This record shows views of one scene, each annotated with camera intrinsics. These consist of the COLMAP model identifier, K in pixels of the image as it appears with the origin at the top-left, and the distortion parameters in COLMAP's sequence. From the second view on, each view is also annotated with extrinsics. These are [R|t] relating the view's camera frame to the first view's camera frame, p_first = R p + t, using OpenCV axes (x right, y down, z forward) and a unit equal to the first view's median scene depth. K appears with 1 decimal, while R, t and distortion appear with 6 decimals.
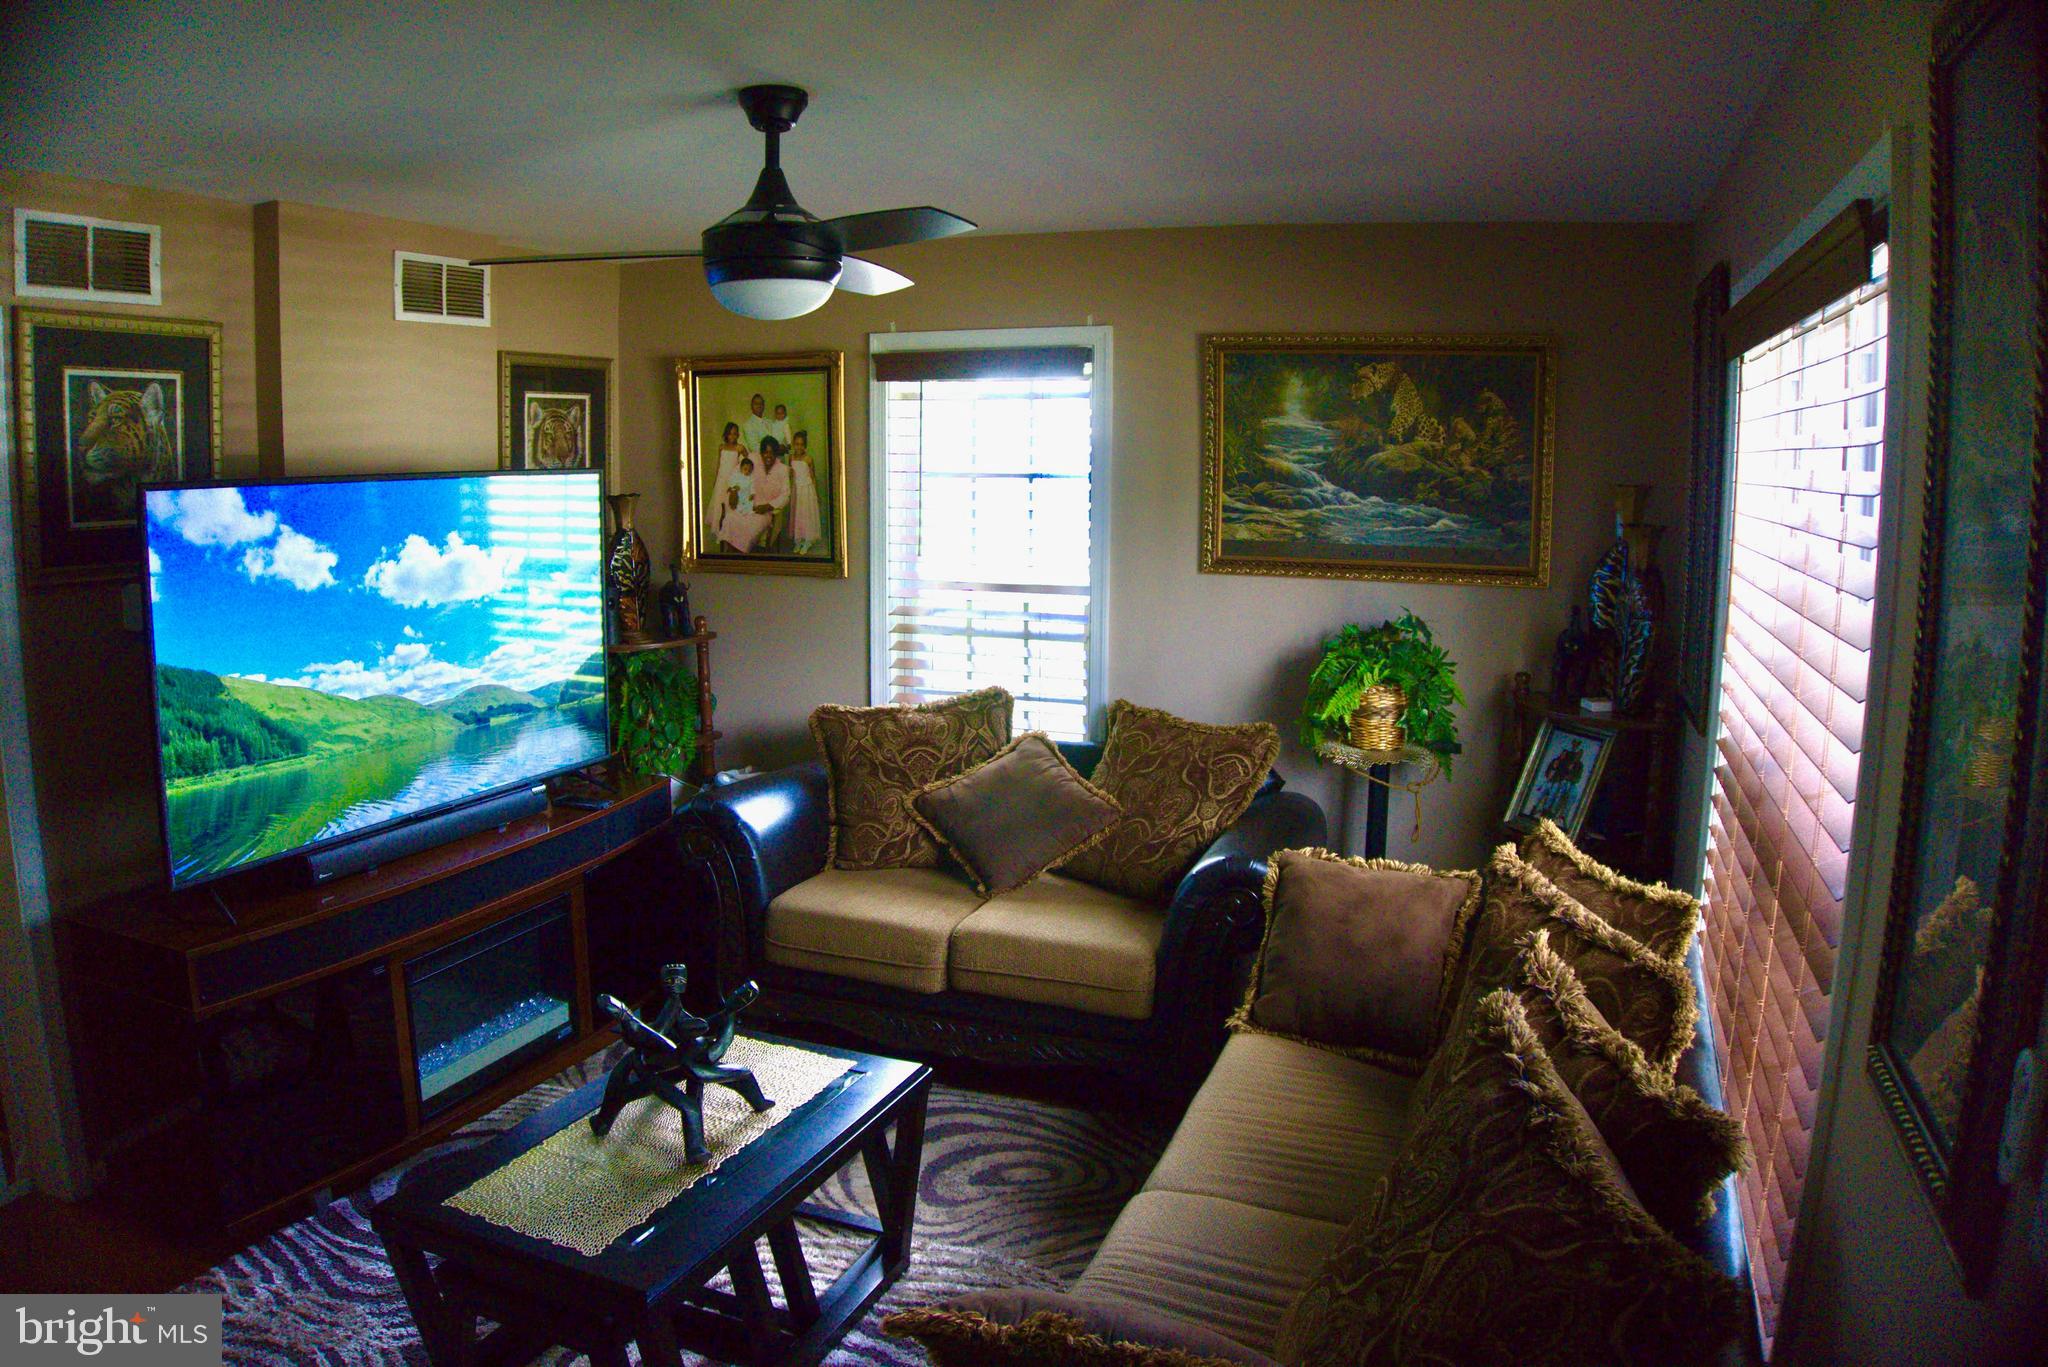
lens RADIAL K [[1426.8, 0, 1024.0], [0, 1426.8, 683.5], [0, 0, 1]] dist [-0.245927, 0.109791]
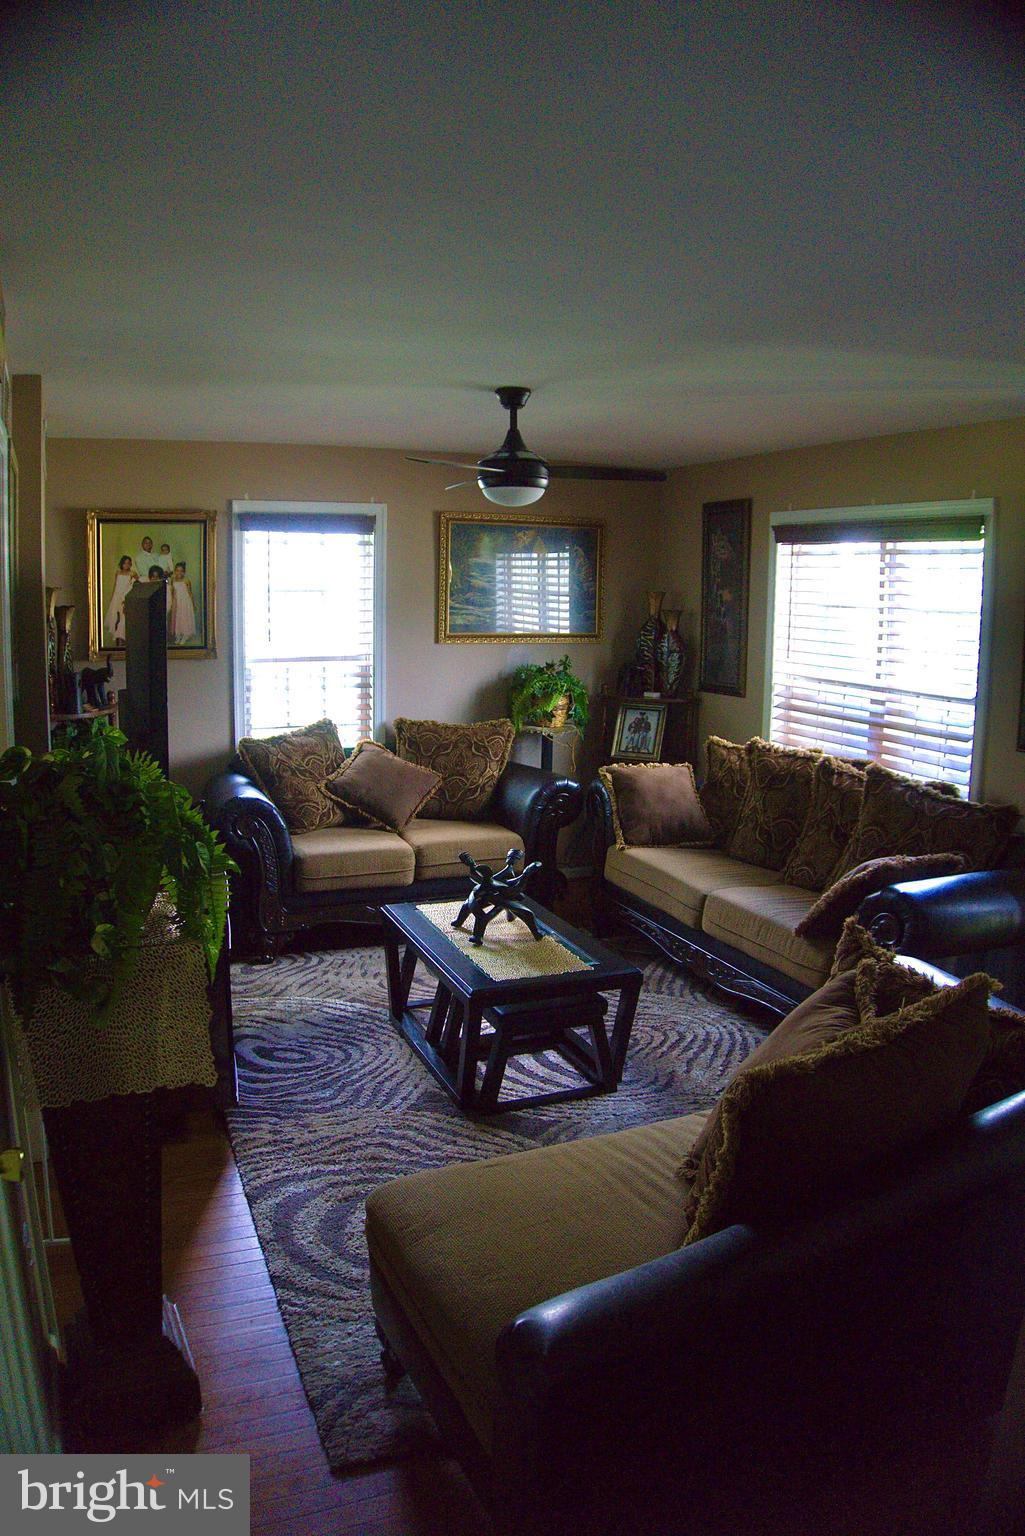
lens RADIAL K [[1013.9, 0, 512.5], [0, 1013.9, 768.0], [0, 0, 1]] dist [-0.191483, 0.000811]
pose [[0.731541, -0.112504, 0.672451, -0.673599], [0.096545, 0.993447, 0.061179, 0.009717], [-0.674927, 0.020167, 0.737609, -0.011307]]
